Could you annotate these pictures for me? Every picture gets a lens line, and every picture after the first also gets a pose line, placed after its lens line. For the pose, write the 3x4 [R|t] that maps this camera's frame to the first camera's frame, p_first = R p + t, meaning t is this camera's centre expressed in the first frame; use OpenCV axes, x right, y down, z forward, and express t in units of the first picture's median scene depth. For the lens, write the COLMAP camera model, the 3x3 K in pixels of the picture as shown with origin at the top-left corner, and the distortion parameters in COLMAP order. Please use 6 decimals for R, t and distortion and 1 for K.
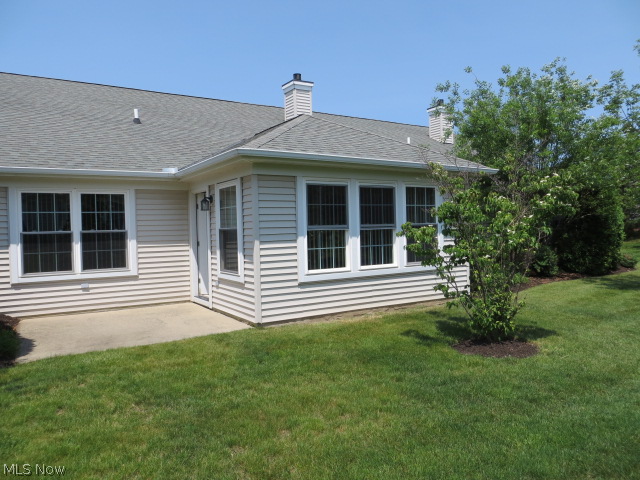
lens RADIAL K [[483.3, 0, 320.0], [0, 483.3, 240.0], [0, 0, 1]] dist [0.000540, -0.000926]
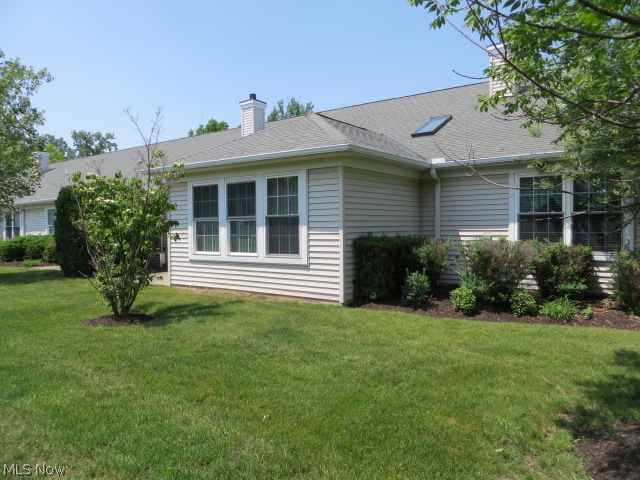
lens RADIAL K [[483.3, 0, 320.0], [0, 483.3, 240.0], [0, 0, 1]] dist [0.000540, -0.000926]
pose [[0.347080, 0.053073, -0.936333, 1.239860], [-0.009606, 0.998546, 0.053039, -0.038940], [0.937786, -0.009414, 0.347085, 0.794459]]
